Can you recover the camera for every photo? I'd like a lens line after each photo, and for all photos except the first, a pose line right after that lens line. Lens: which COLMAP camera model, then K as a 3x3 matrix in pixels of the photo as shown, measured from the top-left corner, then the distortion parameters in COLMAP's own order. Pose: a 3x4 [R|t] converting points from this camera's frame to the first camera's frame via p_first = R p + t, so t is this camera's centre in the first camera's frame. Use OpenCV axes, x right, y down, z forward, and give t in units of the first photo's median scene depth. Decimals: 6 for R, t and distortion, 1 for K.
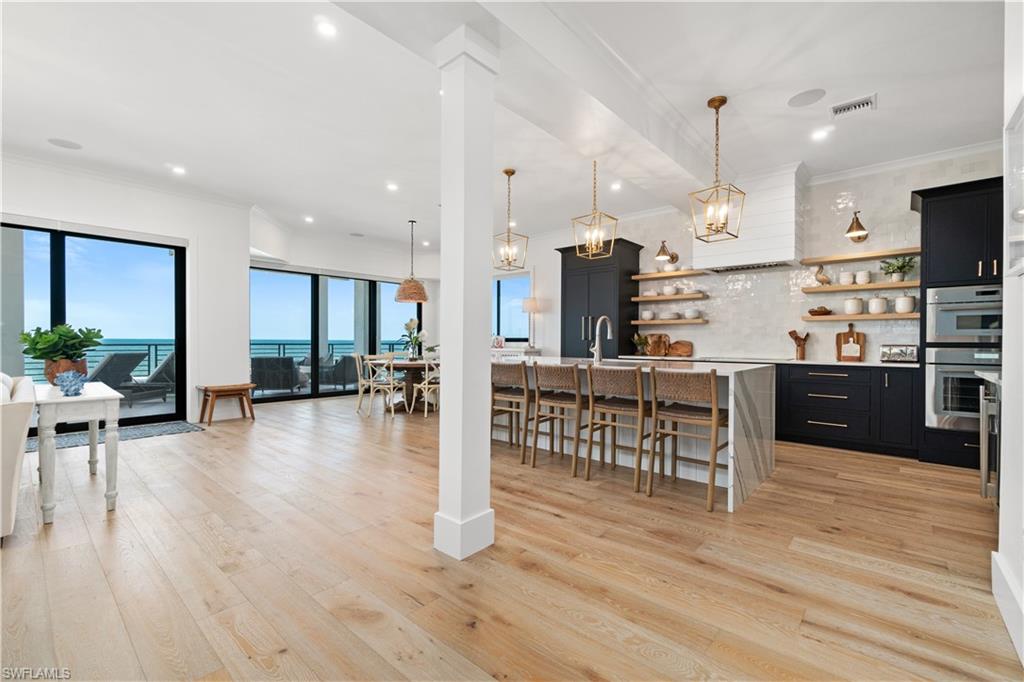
lens RADIAL K [[445.9, 0, 511.7], [0, 445.9, 347.2], [0, 0, 1]] dist [-0.003749, -0.000003]
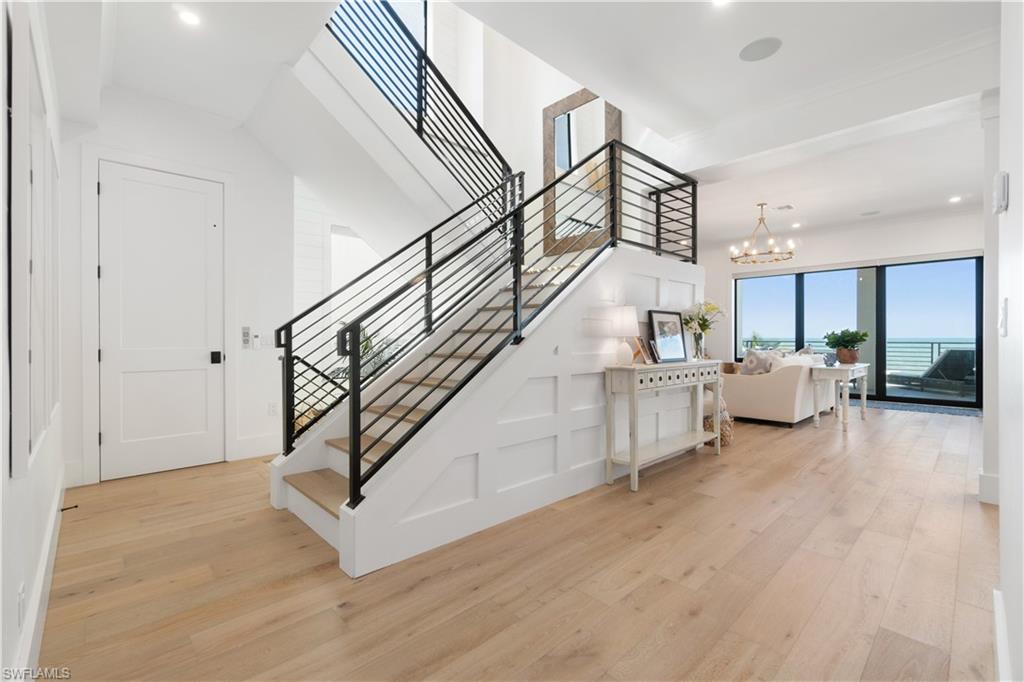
lens RADIAL K [[443.3, 0, 508.0], [0, 443.3, 337.0], [0, 0, 1]] dist [0.000258, 0.000025]
pose [[-0.076329, -0.005366, -0.997068, 0.719327], [-0.015968, 0.999864, -0.004159, 0.008720], [0.996955, 0.015604, -0.076404, -0.168004]]
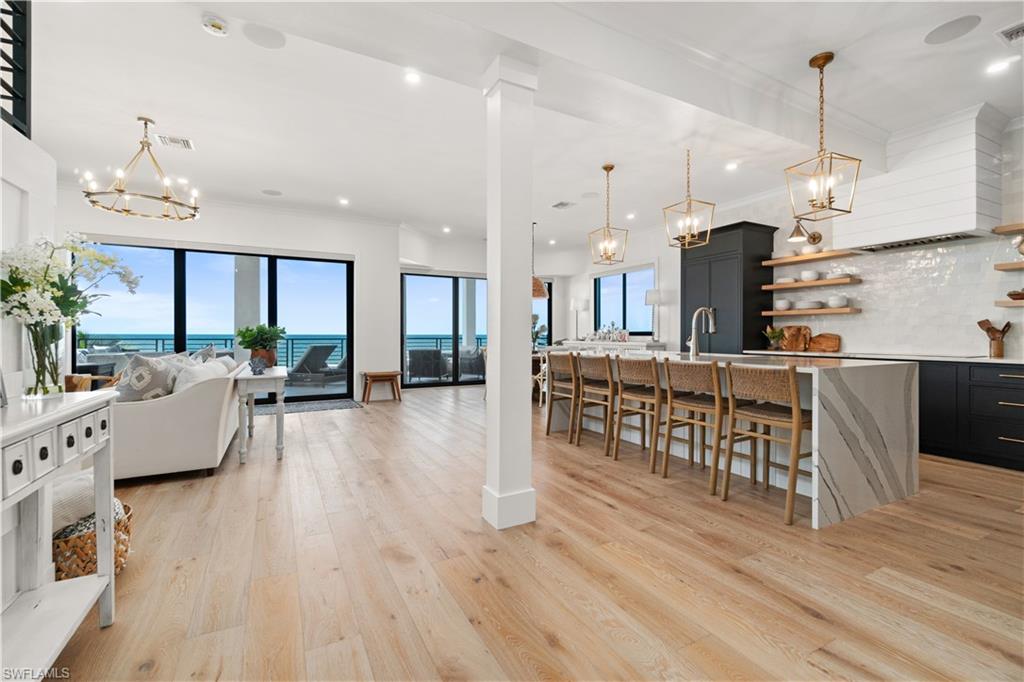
lens RADIAL K [[443.3, 0, 508.0], [0, 443.3, 337.0], [0, 0, 1]] dist [0.000258, 0.000025]
pose [[0.935395, -0.001879, -0.353599, 0.177867], [-0.001767, 0.999949, -0.009990, 0.002423], [0.353599, 0.009969, 0.935344, -0.023483]]
